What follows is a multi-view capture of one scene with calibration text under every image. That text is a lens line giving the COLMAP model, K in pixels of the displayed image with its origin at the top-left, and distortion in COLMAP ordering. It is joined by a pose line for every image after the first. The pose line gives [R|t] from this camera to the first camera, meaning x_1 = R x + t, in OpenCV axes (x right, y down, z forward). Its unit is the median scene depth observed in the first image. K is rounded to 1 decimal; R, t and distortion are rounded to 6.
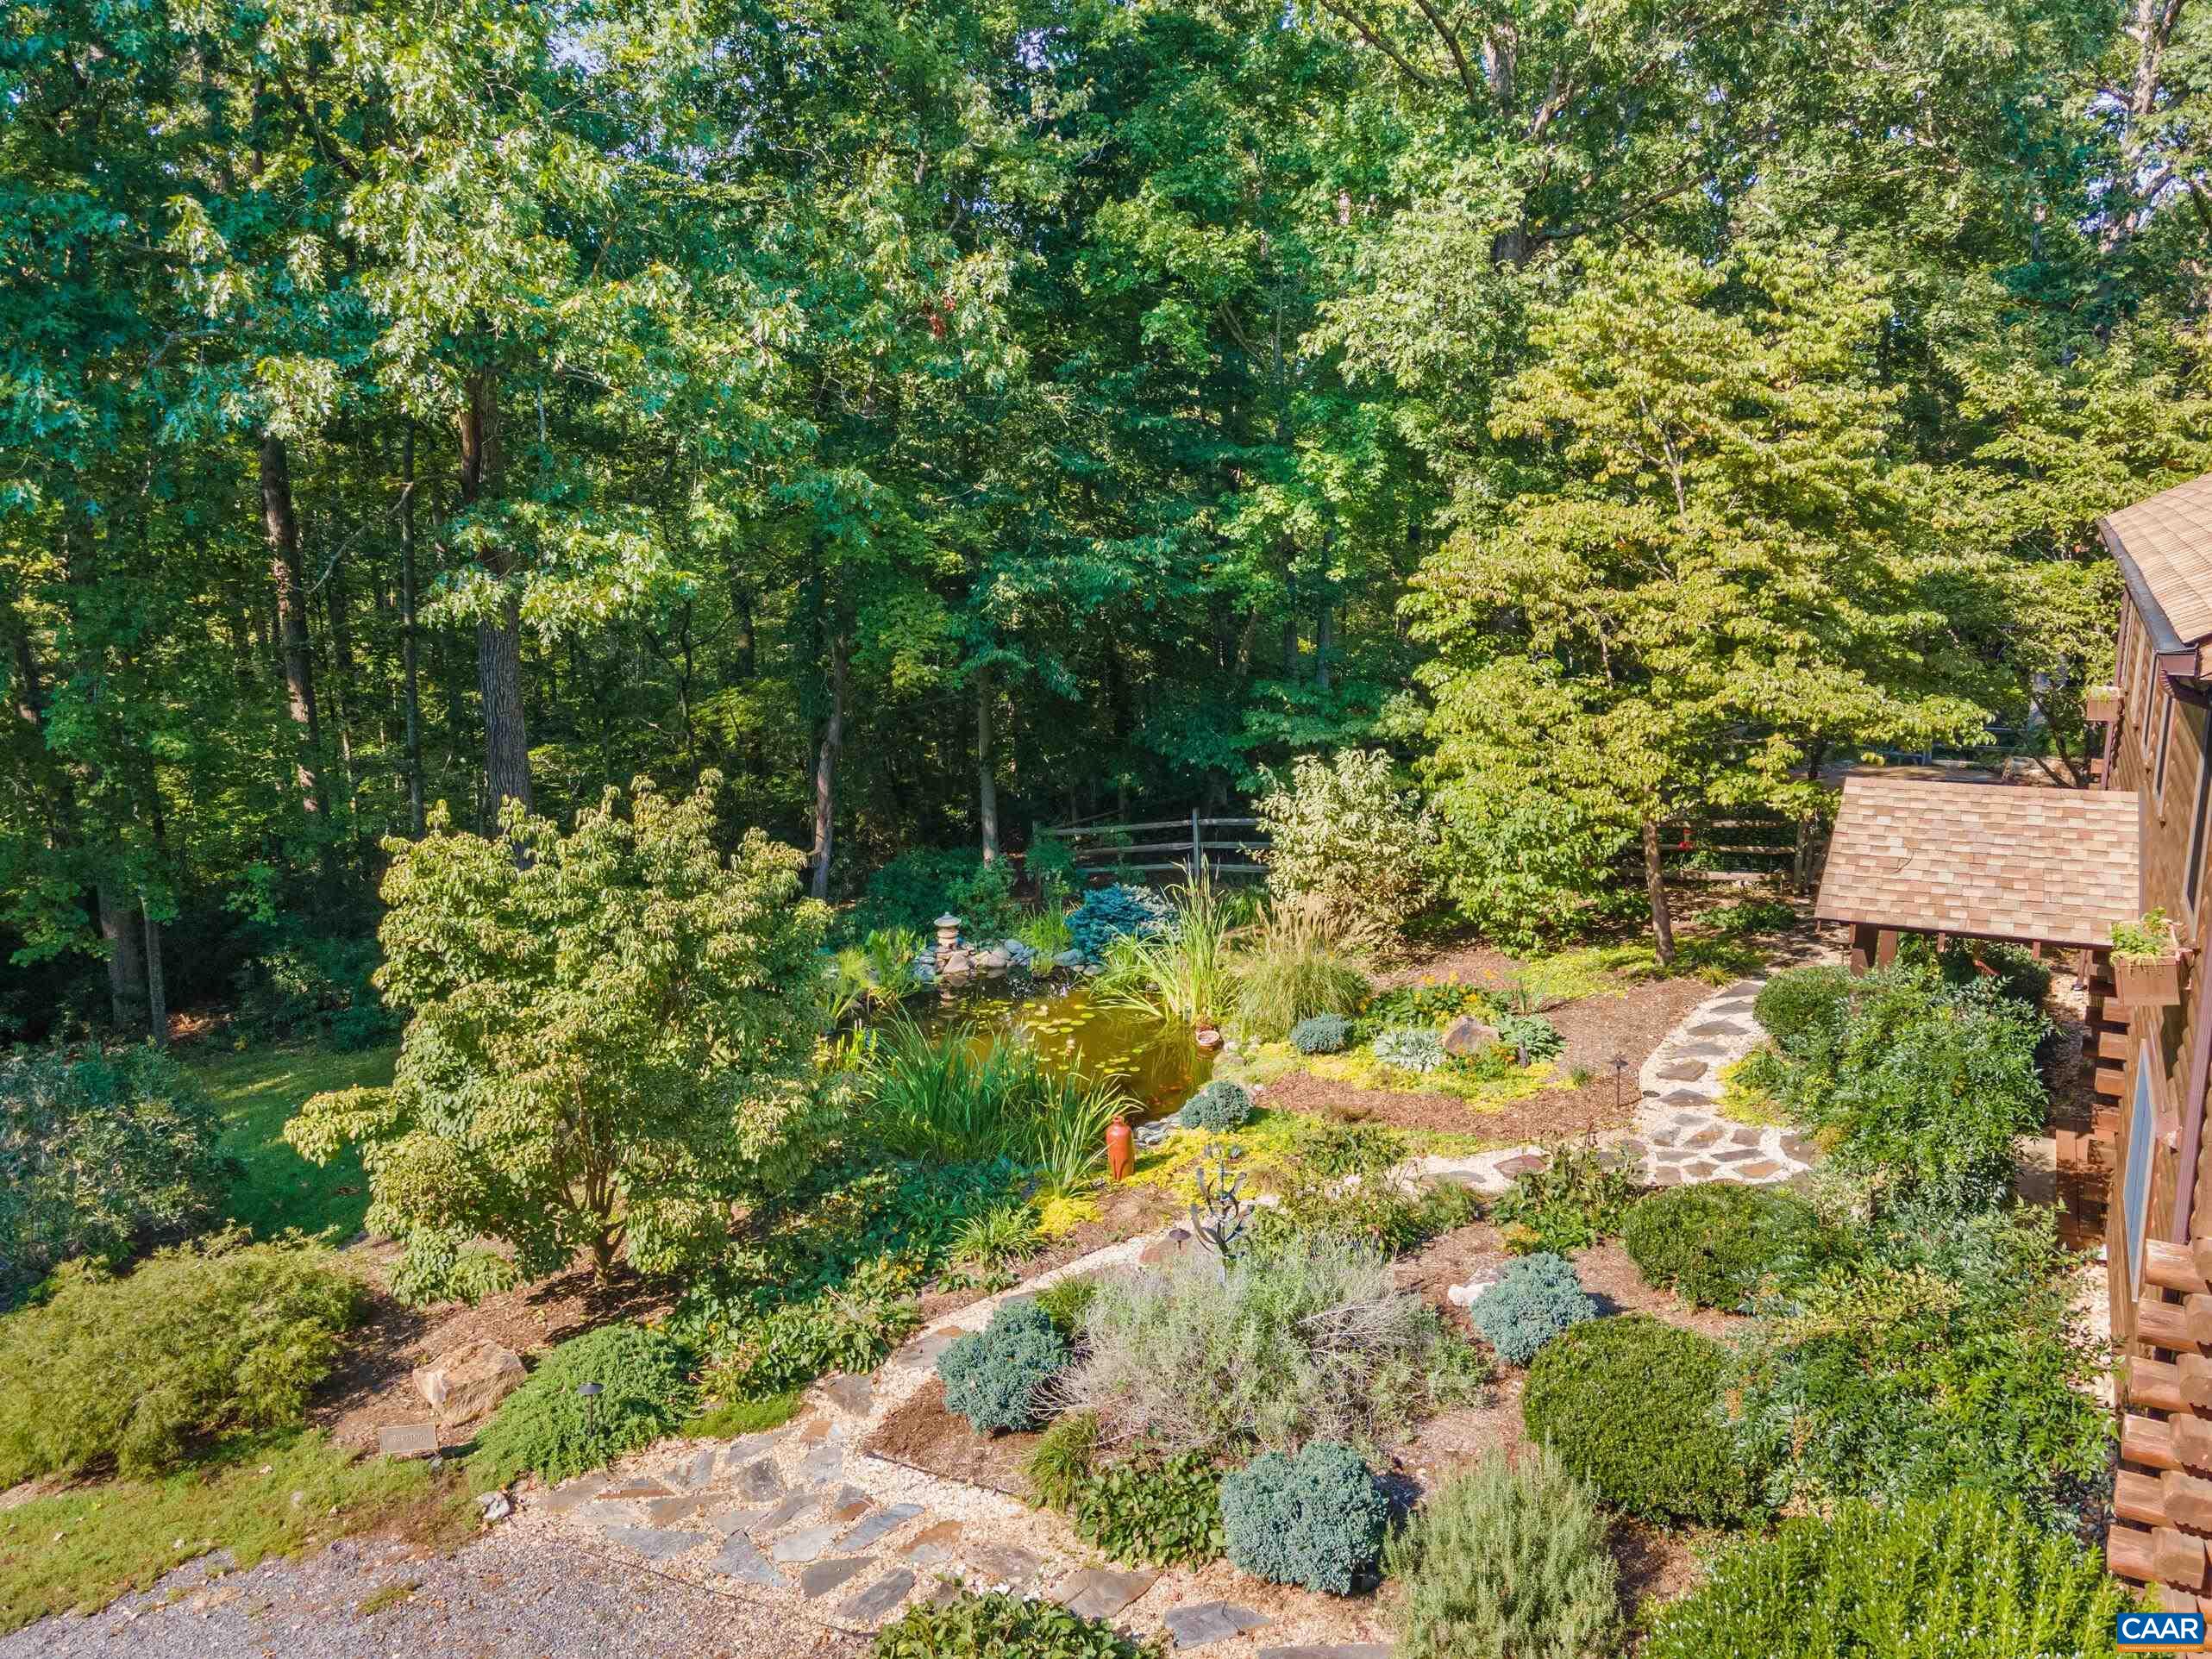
lens RADIAL K [[1775.5, 0, 1117.6], [0, 1775.5, 837.3], [0, 0, 1]] dist [0.047808, -0.012433]
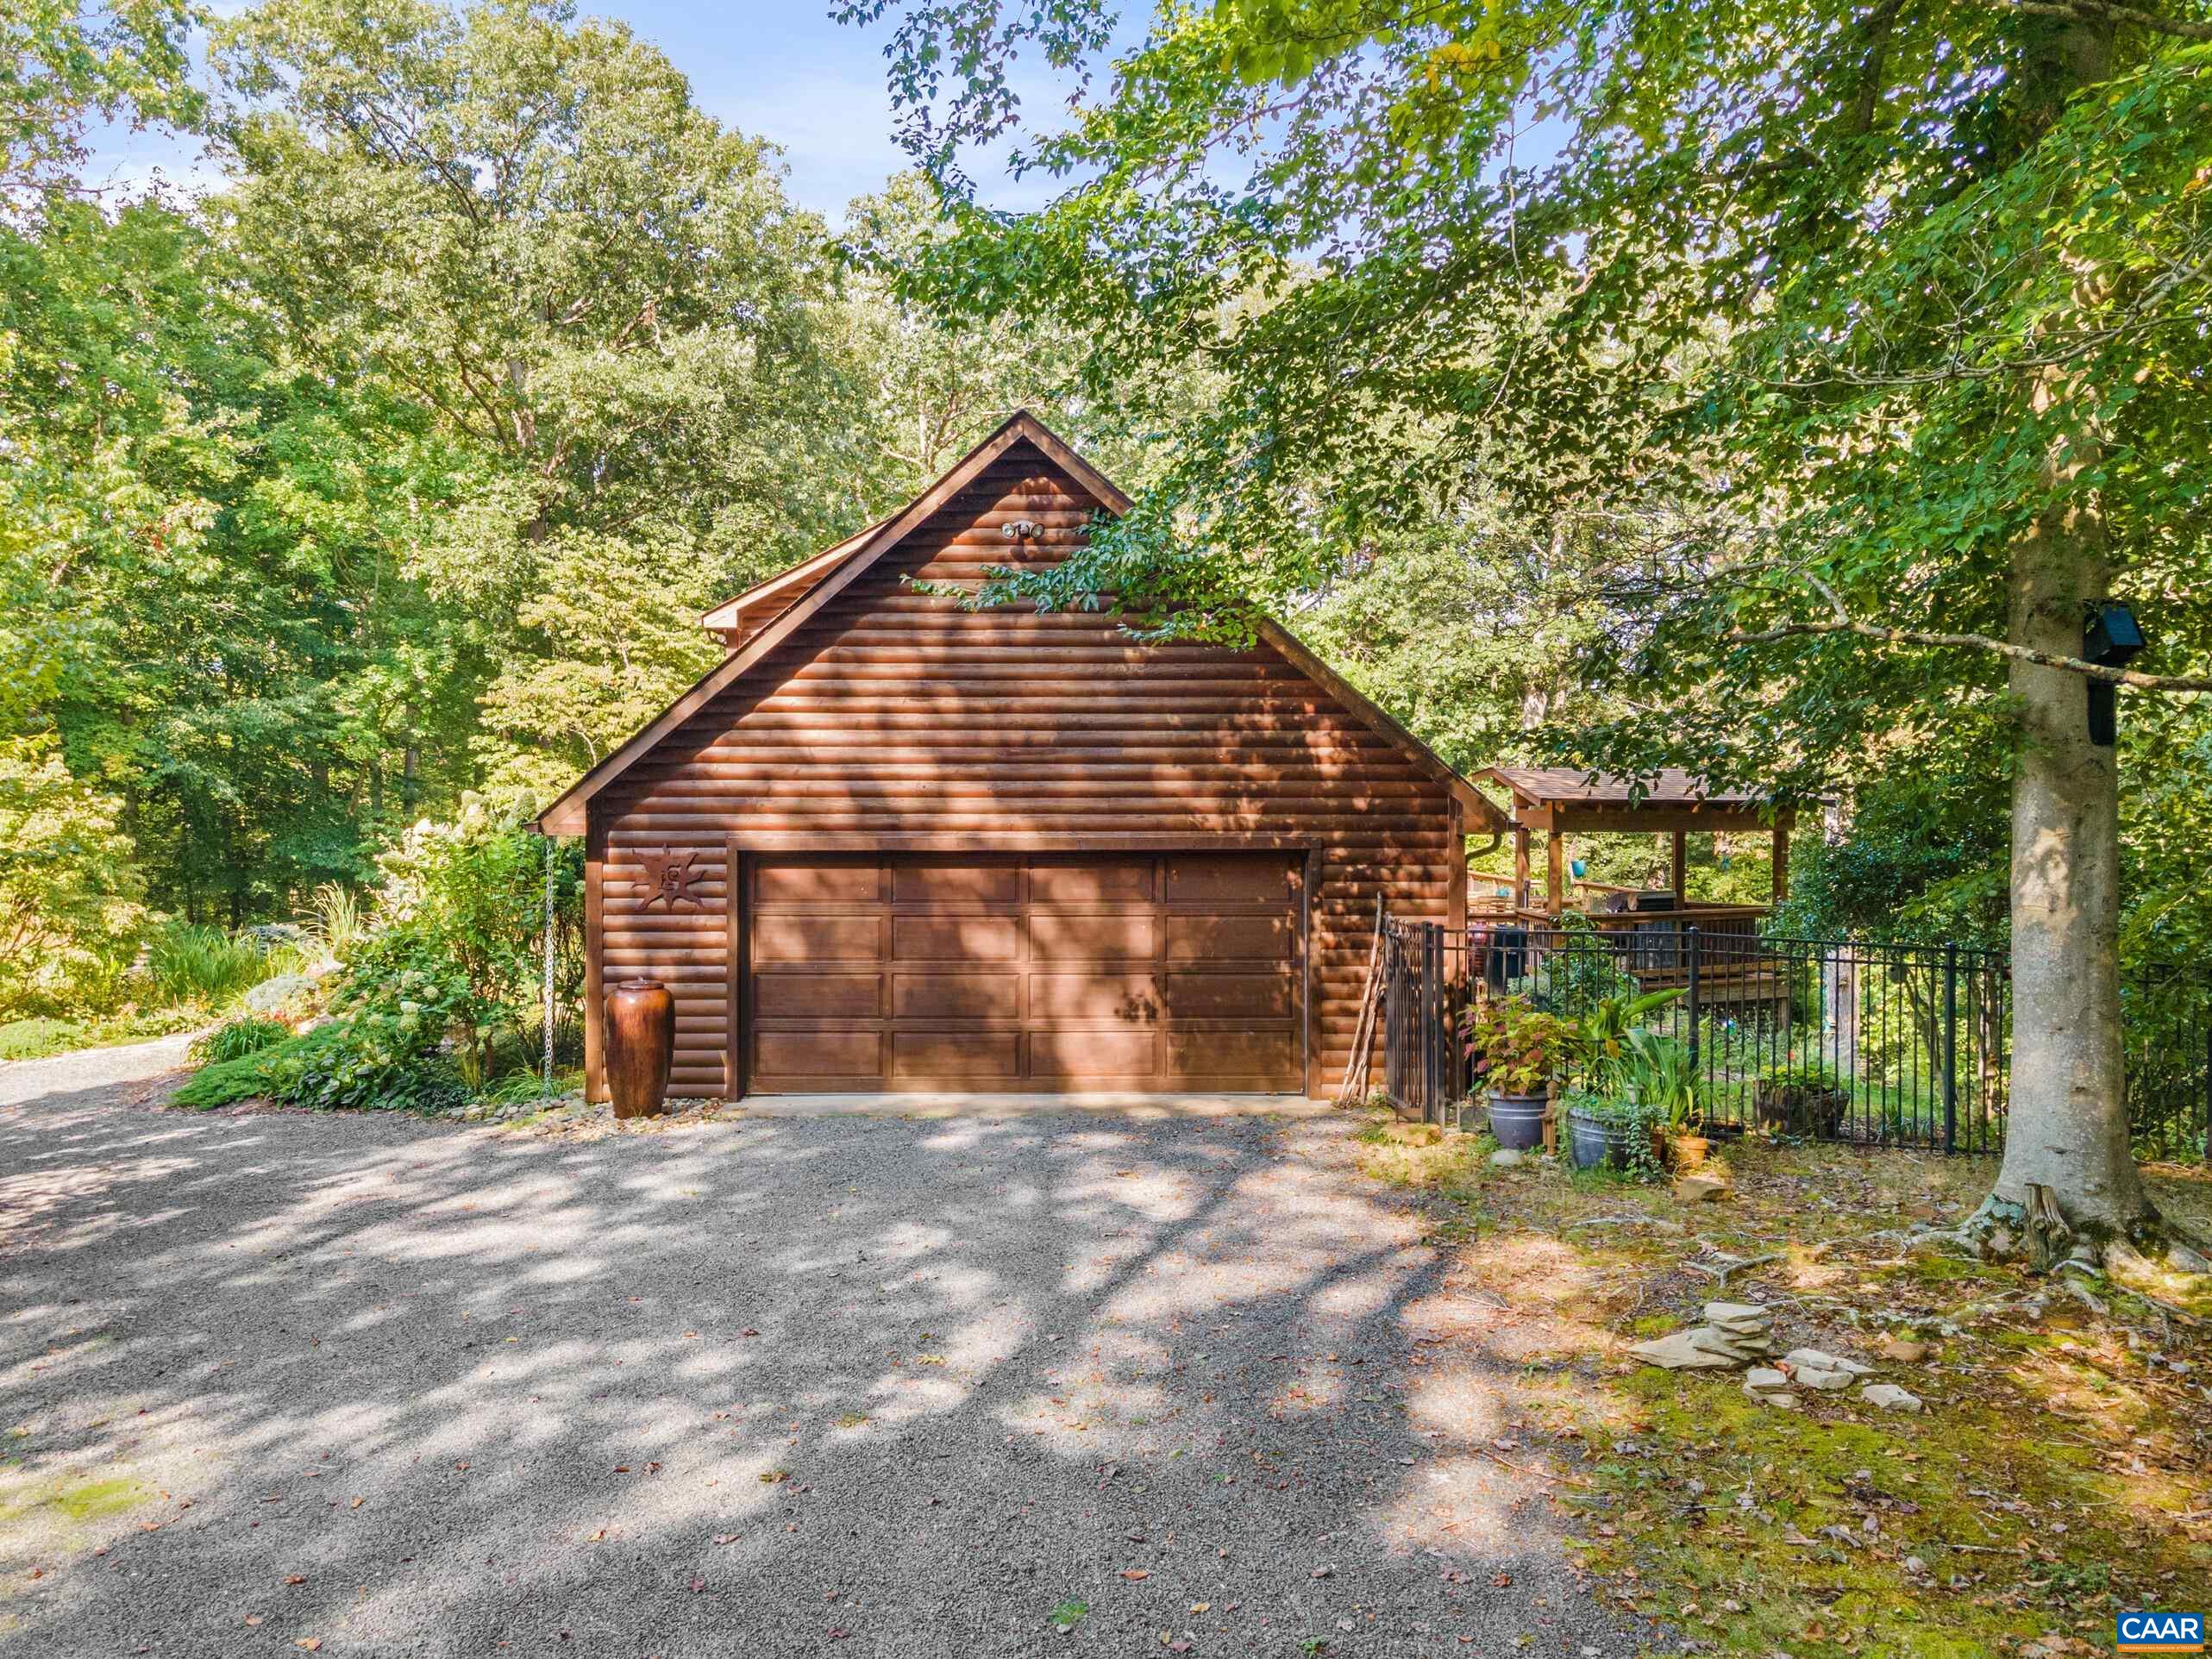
lens RADIAL K [[1775.5, 0, 1113.4], [0, 1775.5, 817.7], [0, 0, 1]] dist [0.047808, -0.012433]
pose [[0.872354, 0.010261, 0.488767, -0.125322], [0.079560, 0.983472, -0.162646, 0.258750], [-0.482358, 0.180771, 0.857119, -0.677057]]
